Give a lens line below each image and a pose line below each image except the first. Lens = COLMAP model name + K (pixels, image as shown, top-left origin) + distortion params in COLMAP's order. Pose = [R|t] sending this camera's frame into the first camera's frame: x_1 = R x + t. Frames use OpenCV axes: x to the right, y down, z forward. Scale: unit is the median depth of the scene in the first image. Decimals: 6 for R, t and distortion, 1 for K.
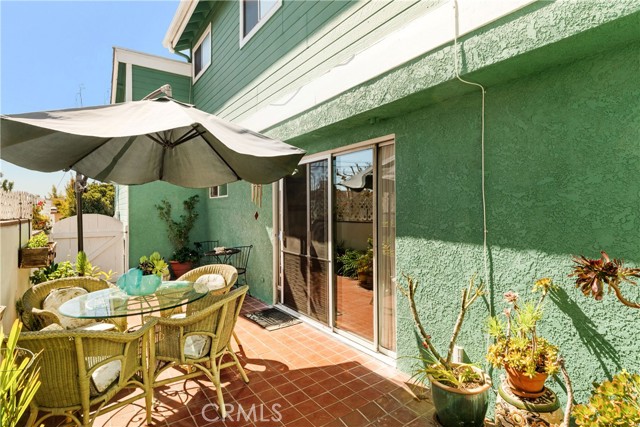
lens RADIAL K [[343.1, 0, 321.4], [0, 343.1, 205.1], [0, 0, 1]] dist [0.005630, 0.000718]
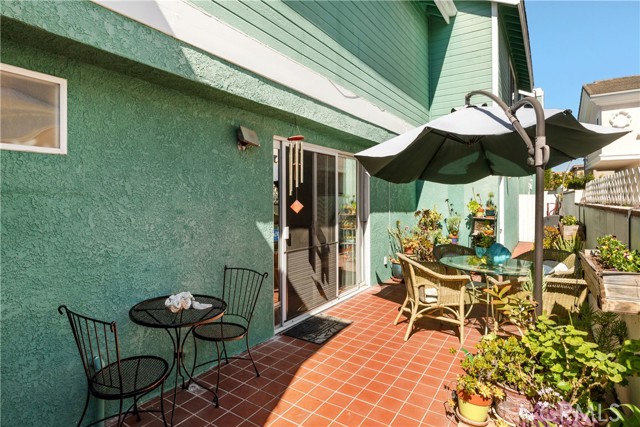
lens RADIAL K [[343.1, 0, 321.4], [0, 343.1, 205.1], [0, 0, 1]] dist [0.005630, 0.000718]
pose [[-0.384149, 0.003468, 0.923265, -0.967582], [0.006114, 0.999981, -0.001213, 0.032370], [-0.923251, 0.005179, -0.384162, 1.377683]]
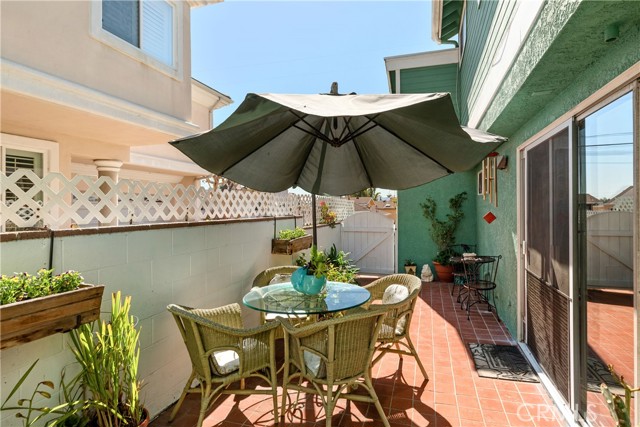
lens RADIAL K [[343.1, 0, 321.4], [0, 343.1, 205.1], [0, 0, 1]] dist [0.005630, 0.000718]
pose [[0.615155, 0.000070, -0.788406, 0.208203], [0.007348, 0.999956, 0.005822, -0.005896], [0.788372, -0.009375, 0.615127, 0.267833]]
